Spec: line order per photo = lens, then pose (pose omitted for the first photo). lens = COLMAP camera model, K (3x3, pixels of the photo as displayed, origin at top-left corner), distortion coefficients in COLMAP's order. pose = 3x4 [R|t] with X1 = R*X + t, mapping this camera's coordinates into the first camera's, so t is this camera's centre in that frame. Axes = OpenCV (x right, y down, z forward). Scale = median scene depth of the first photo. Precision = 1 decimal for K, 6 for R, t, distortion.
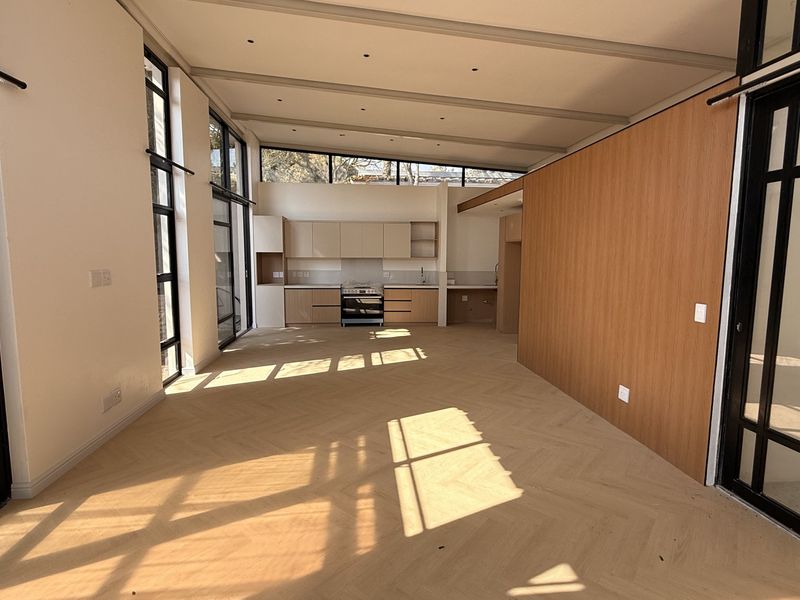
lens RADIAL K [[423.2, 0, 408.3], [0, 423.2, 299.0], [0, 0, 1]] dist [0.001318, -0.001702]
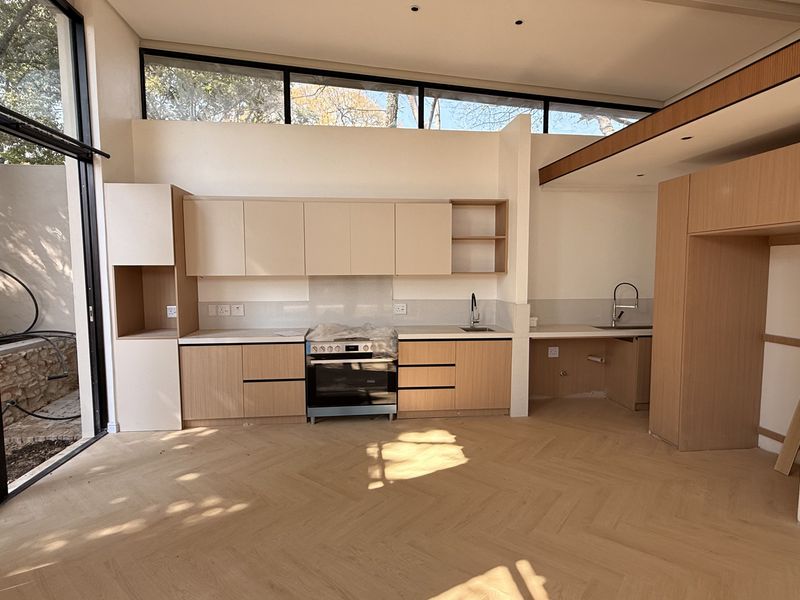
lens RADIAL K [[423.2, 0, 401.2], [0, 423.2, 299.3], [0, 0, 1]] dist [0.001318, -0.001702]
pose [[0.999928, -0.008024, -0.008875, -0.048868], [0.007723, 0.999410, -0.033453, -0.054153], [0.009138, 0.033382, 0.999401, 0.525423]]
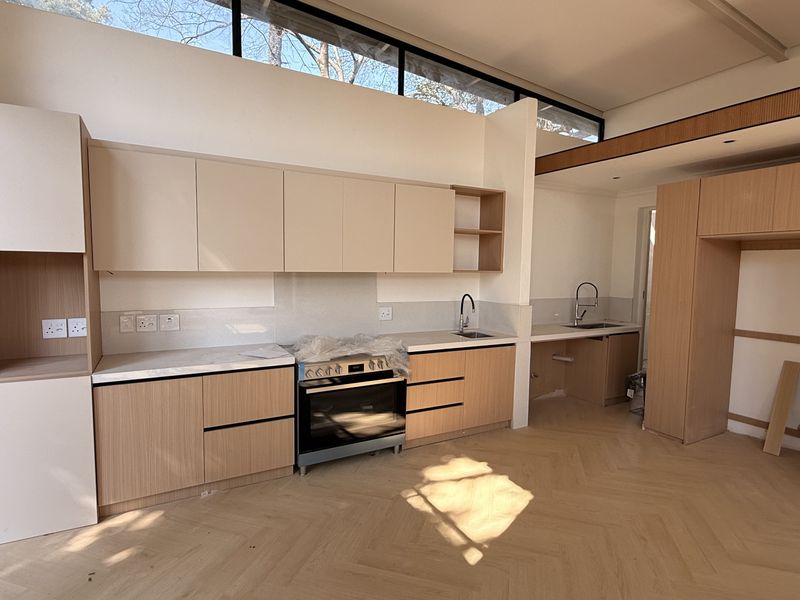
lens RADIAL K [[423.2, 0, 399.3], [0, 423.2, 299.8], [0, 0, 1]] dist [0.001318, -0.001702]
pose [[0.928622, -0.021683, 0.370393, -0.200772], [0.030662, 0.999361, -0.018370, -0.065671], [-0.369758, 0.028416, 0.928693, 0.644104]]
